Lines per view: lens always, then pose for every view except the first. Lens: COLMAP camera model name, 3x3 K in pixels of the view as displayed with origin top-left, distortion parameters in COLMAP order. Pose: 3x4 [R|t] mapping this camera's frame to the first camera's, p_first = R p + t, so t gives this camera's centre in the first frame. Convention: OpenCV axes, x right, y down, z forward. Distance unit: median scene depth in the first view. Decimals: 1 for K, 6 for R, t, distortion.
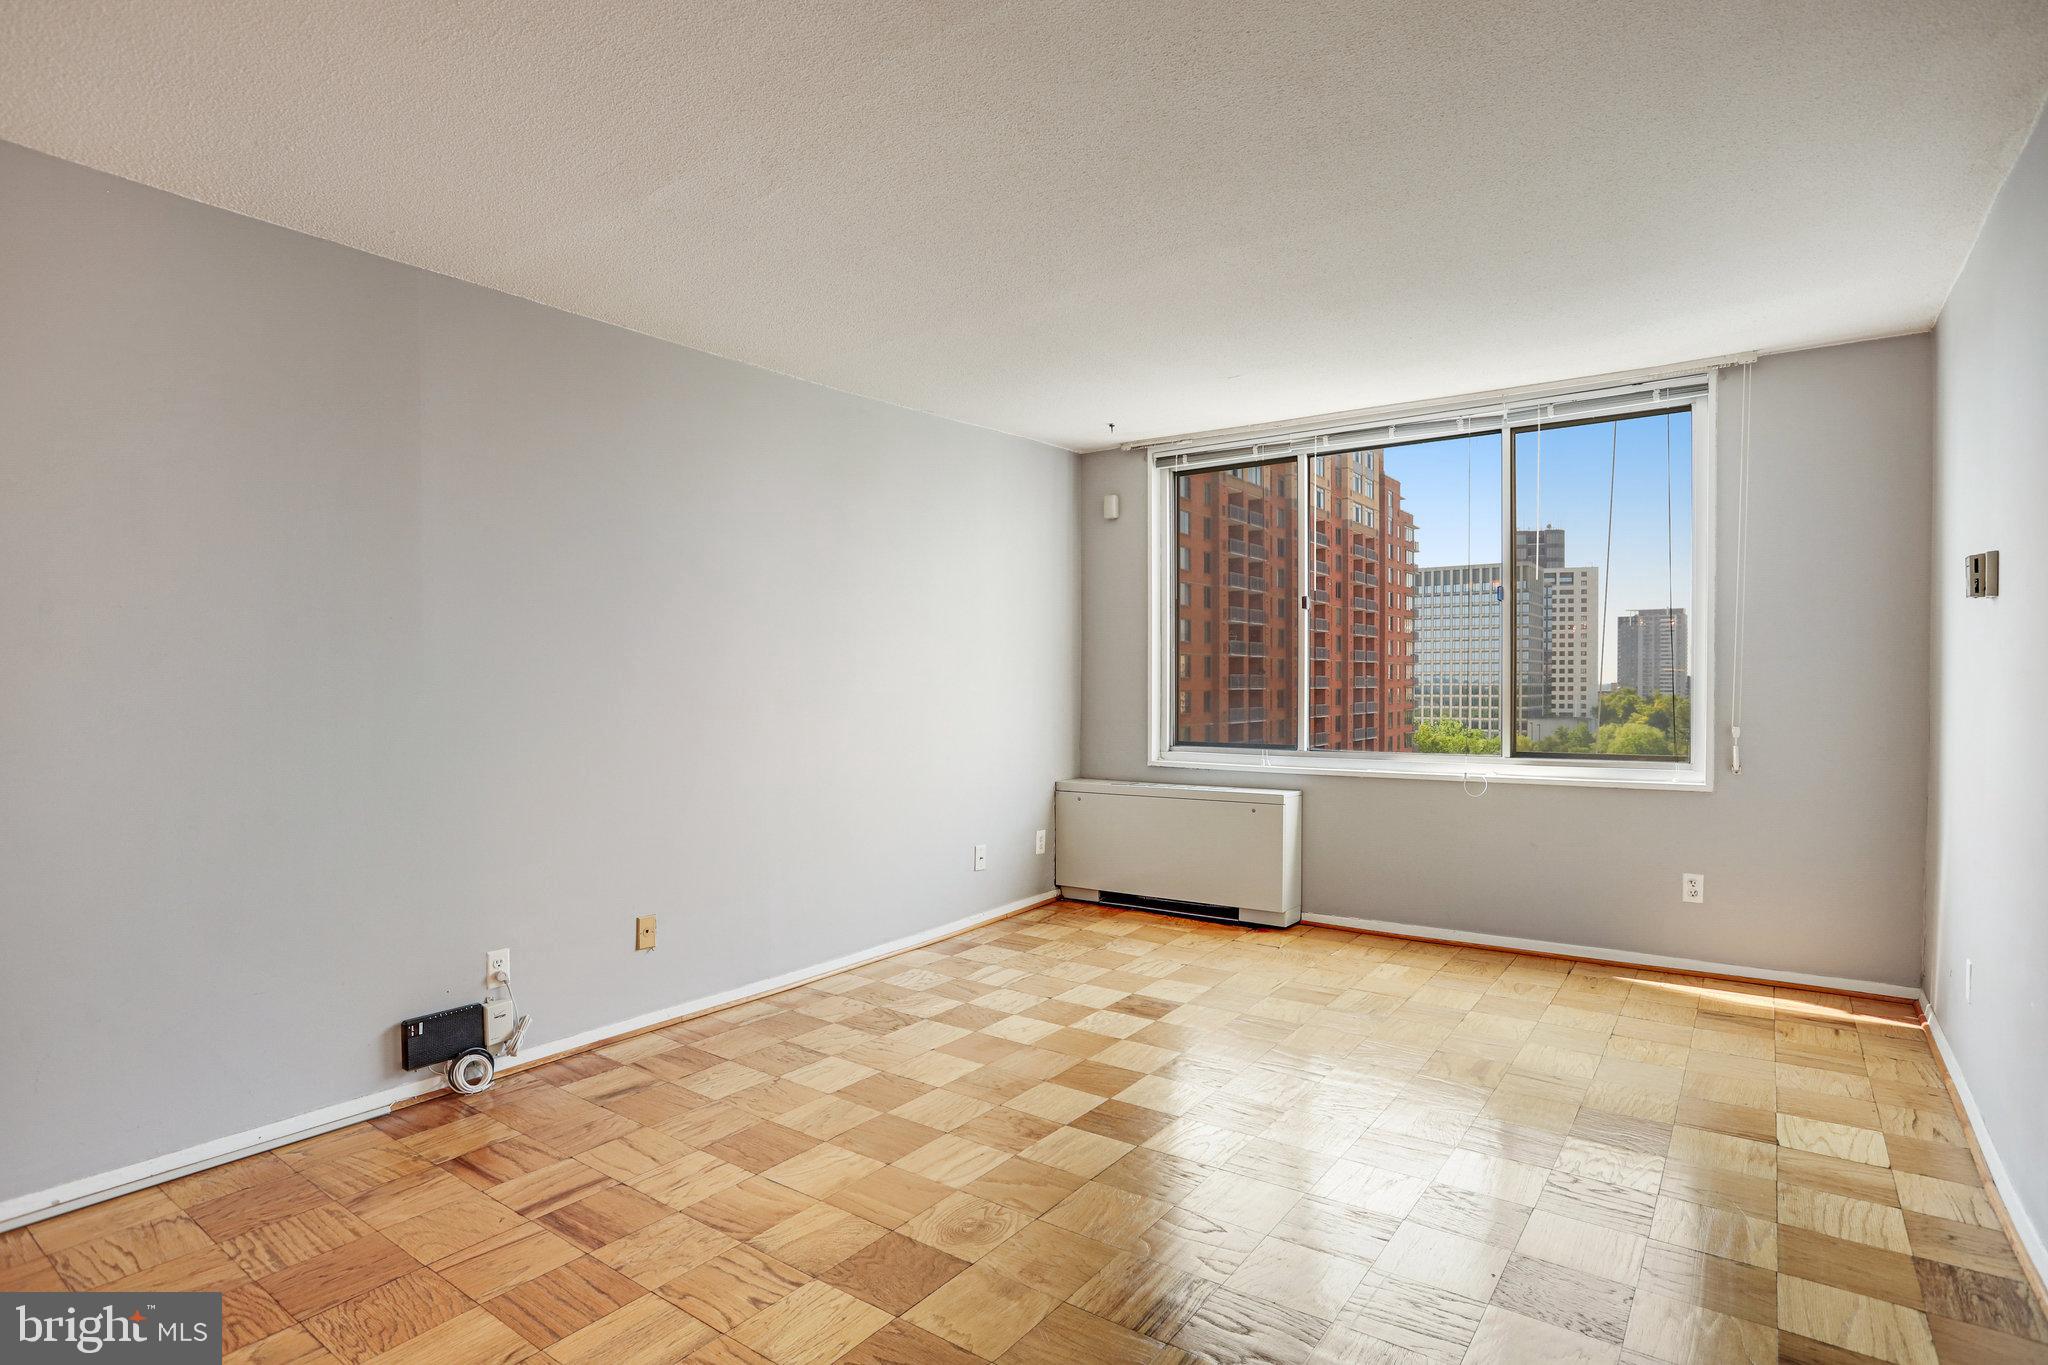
lens RADIAL K [[1037.7, 0, 1021.4], [0, 1037.7, 715.5], [0, 0, 1]] dist [-0.053961, 0.032436]
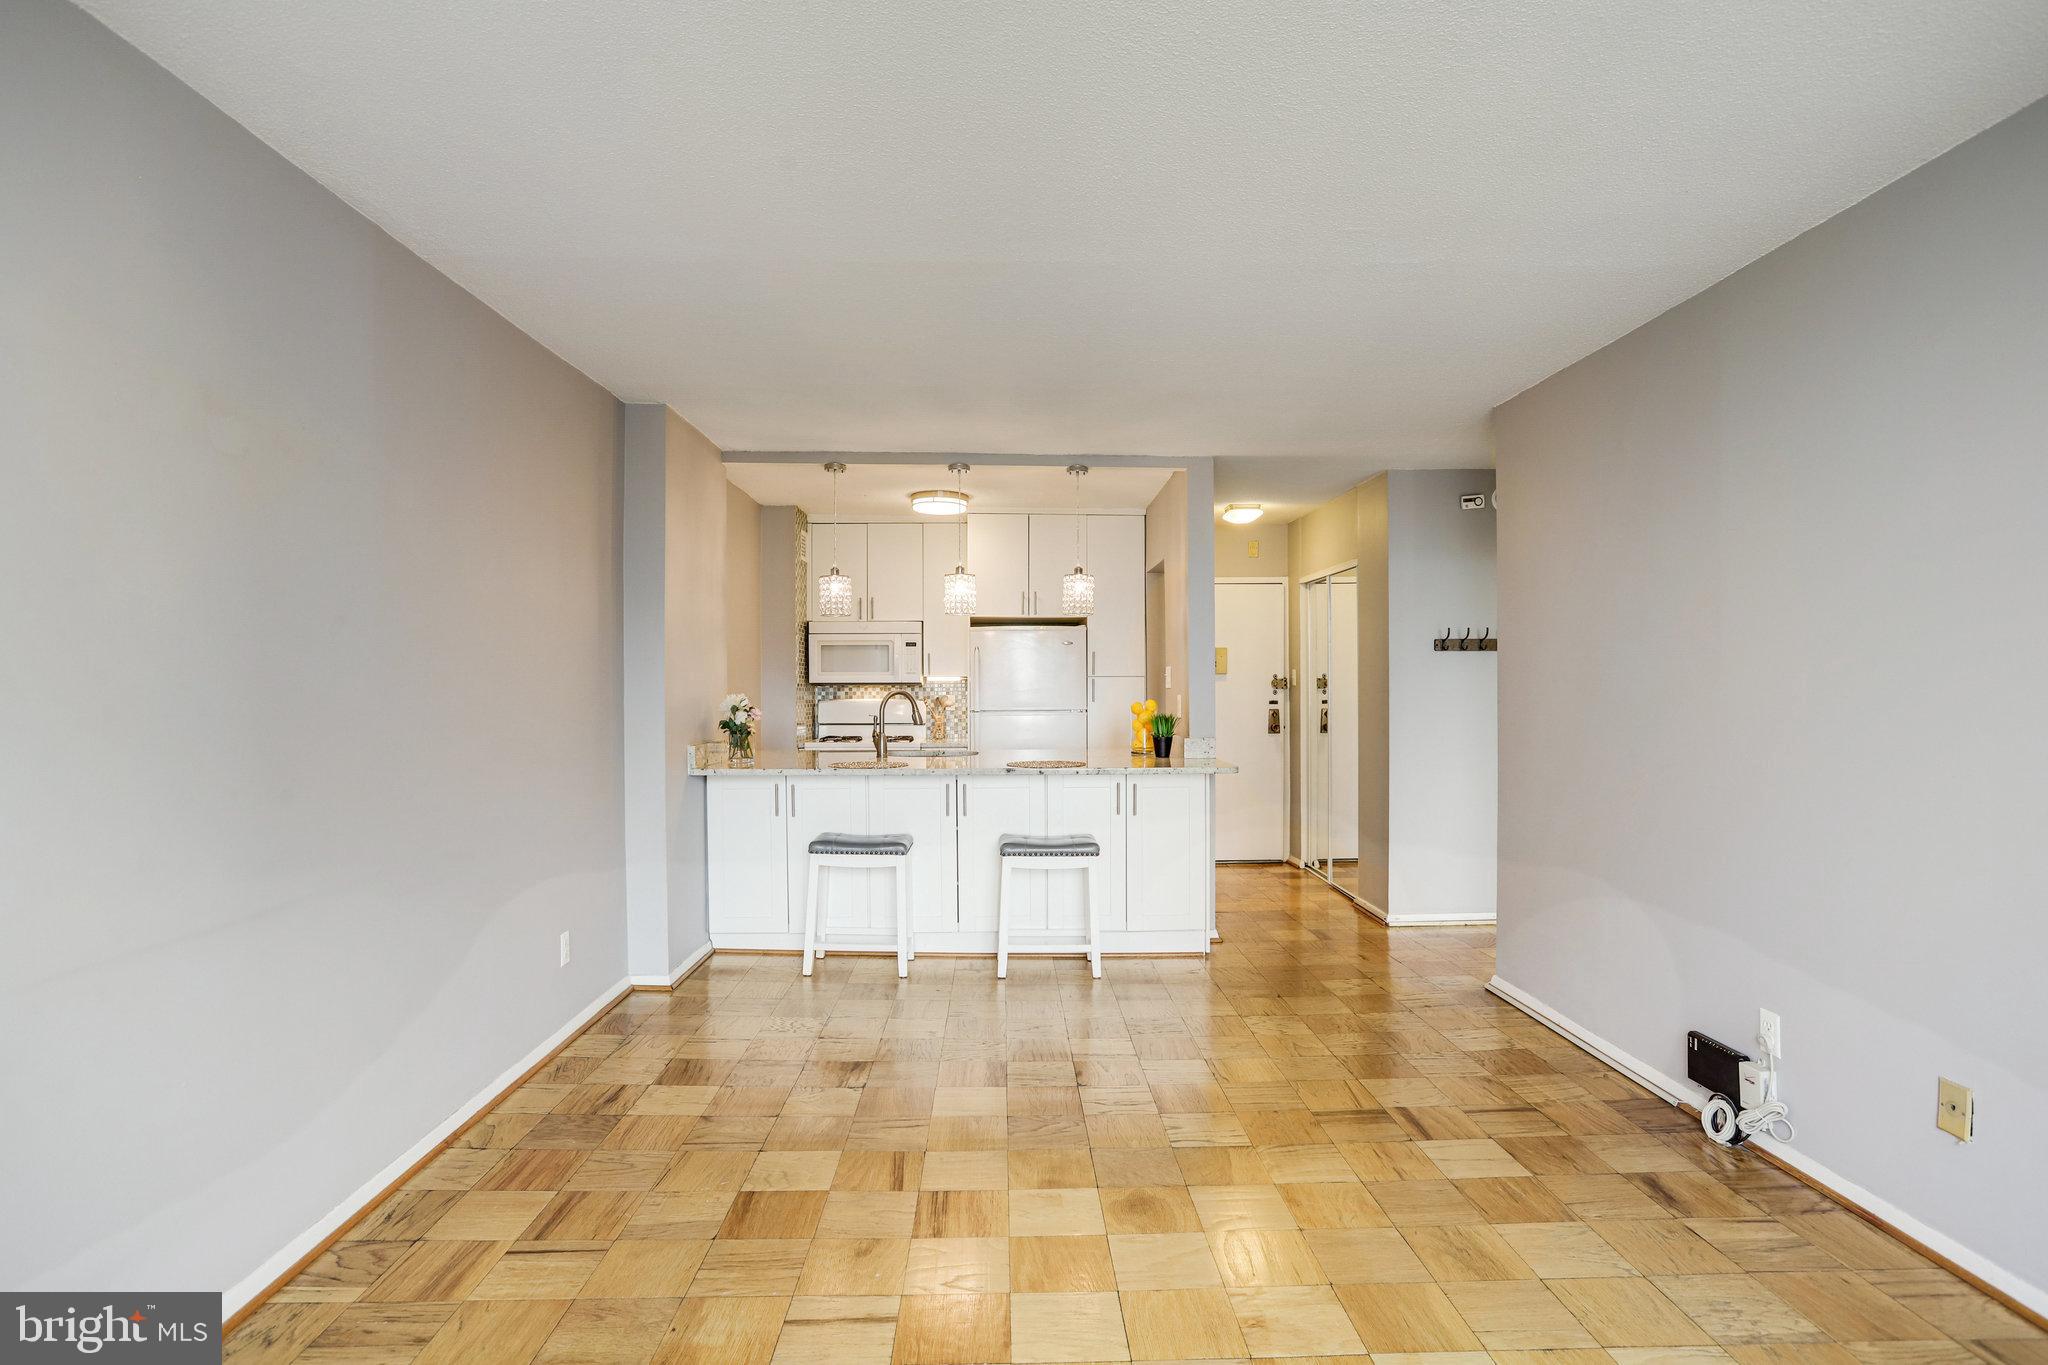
lens RADIAL K [[1037.7, 0, 1052.3], [0, 1037.7, 688.9], [0, 0, 1]] dist [-0.053961, 0.032436]
pose [[-0.777606, 0.008157, -0.628699, 0.364281], [-0.012668, 0.999510, 0.028636, -0.045588], [0.628624, 0.030232, -0.777121, 0.914673]]
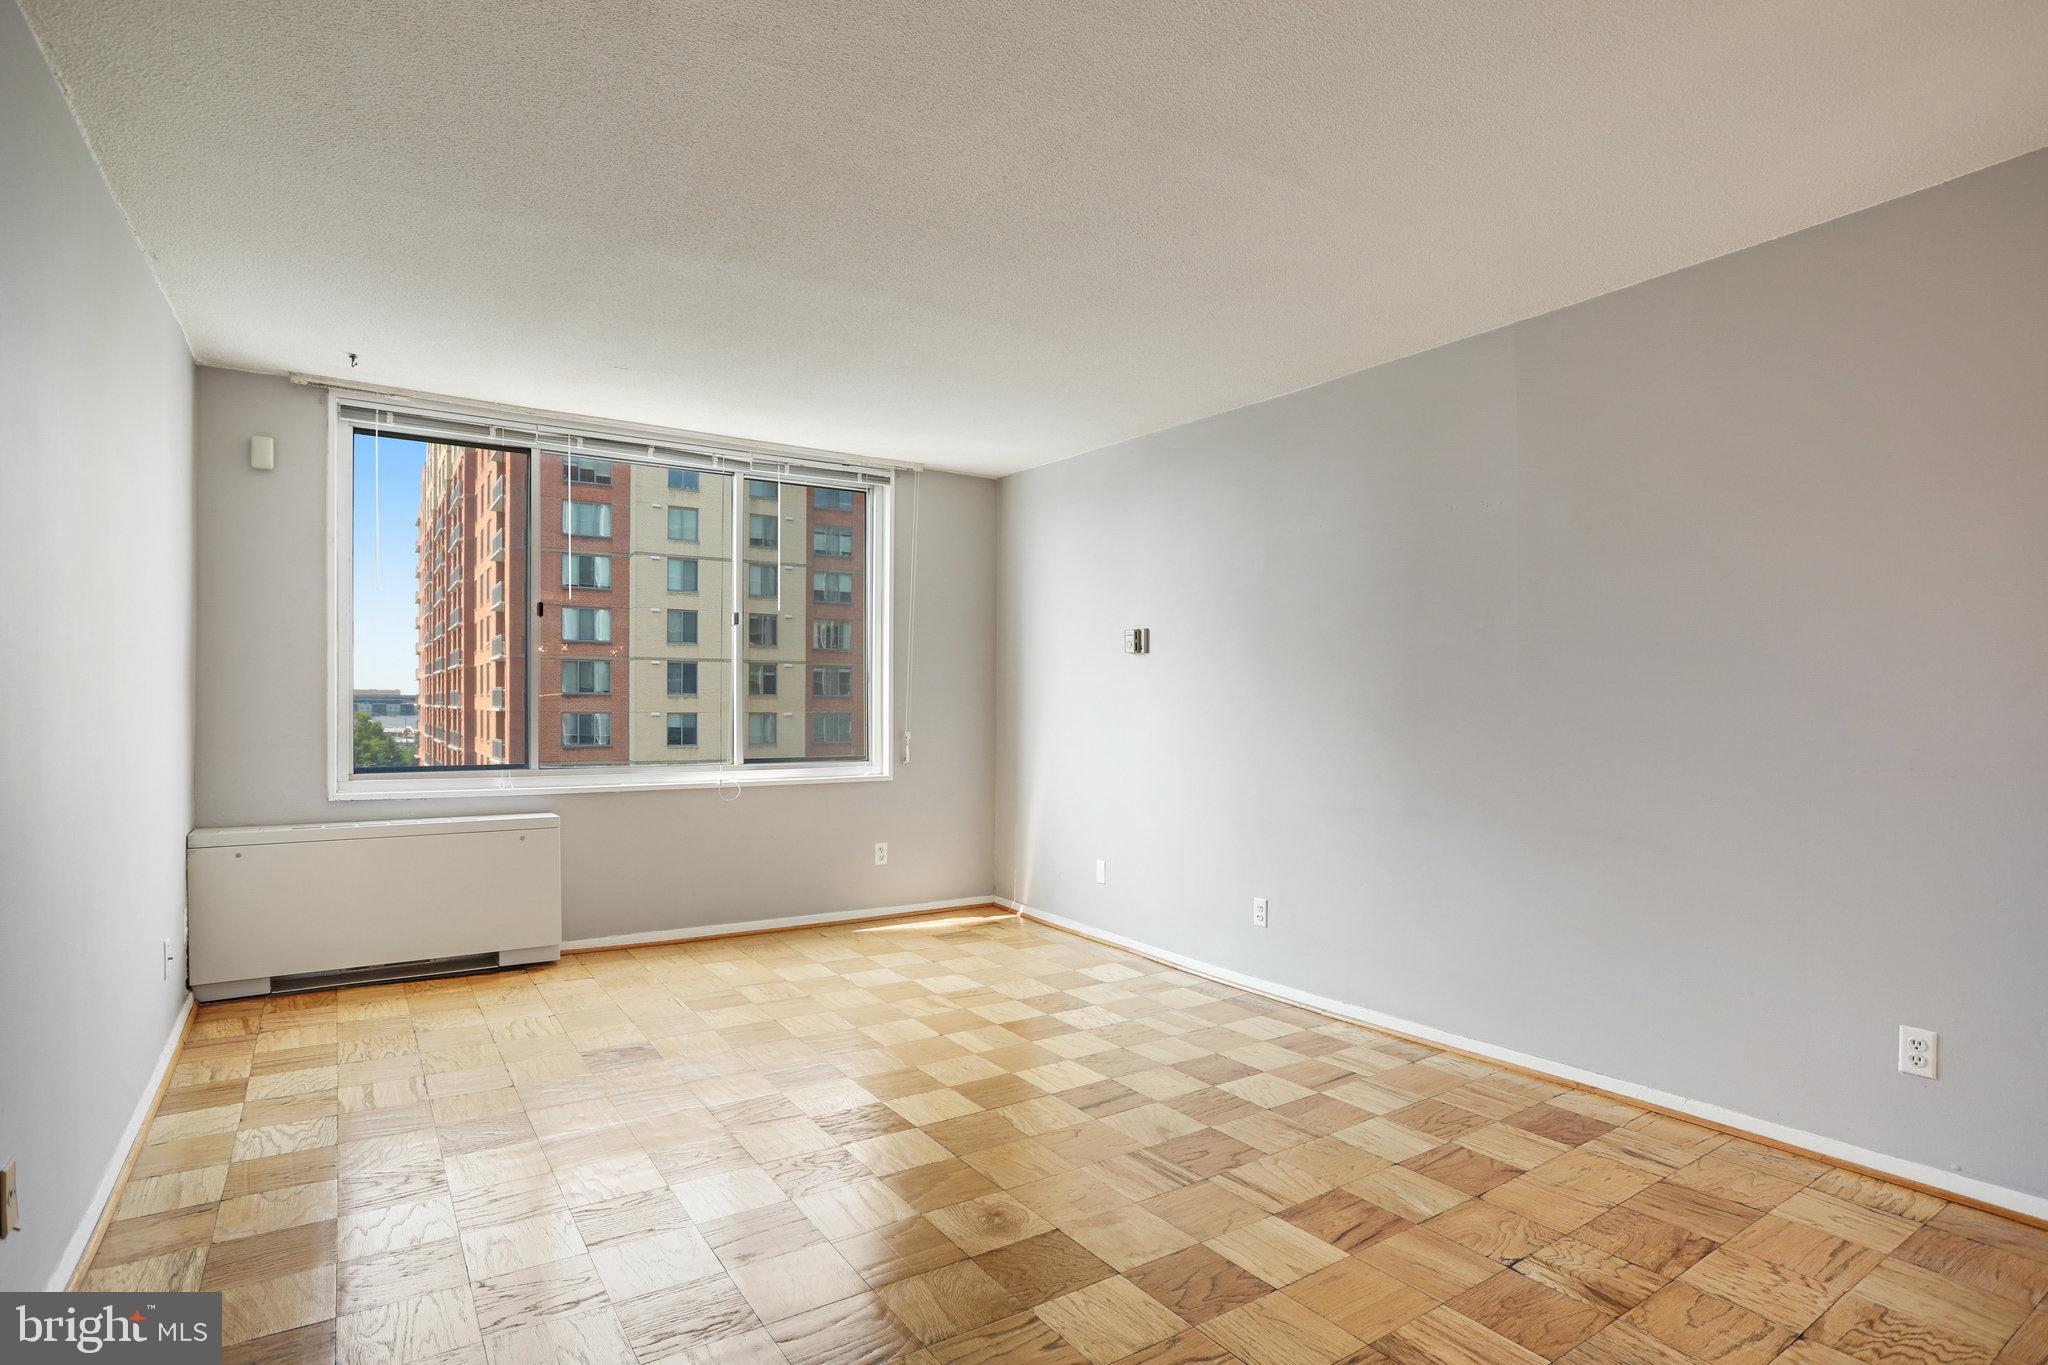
lens RADIAL K [[1037.7, 0, 1053.7], [0, 1037.7, 743.8], [0, 0, 1]] dist [-0.053961, 0.032436]
pose [[0.345428, -0.029916, 0.937968, -0.513879], [0.021126, 0.999486, 0.024098, -0.001981], [-0.938208, 0.011491, 0.345882, 0.302964]]
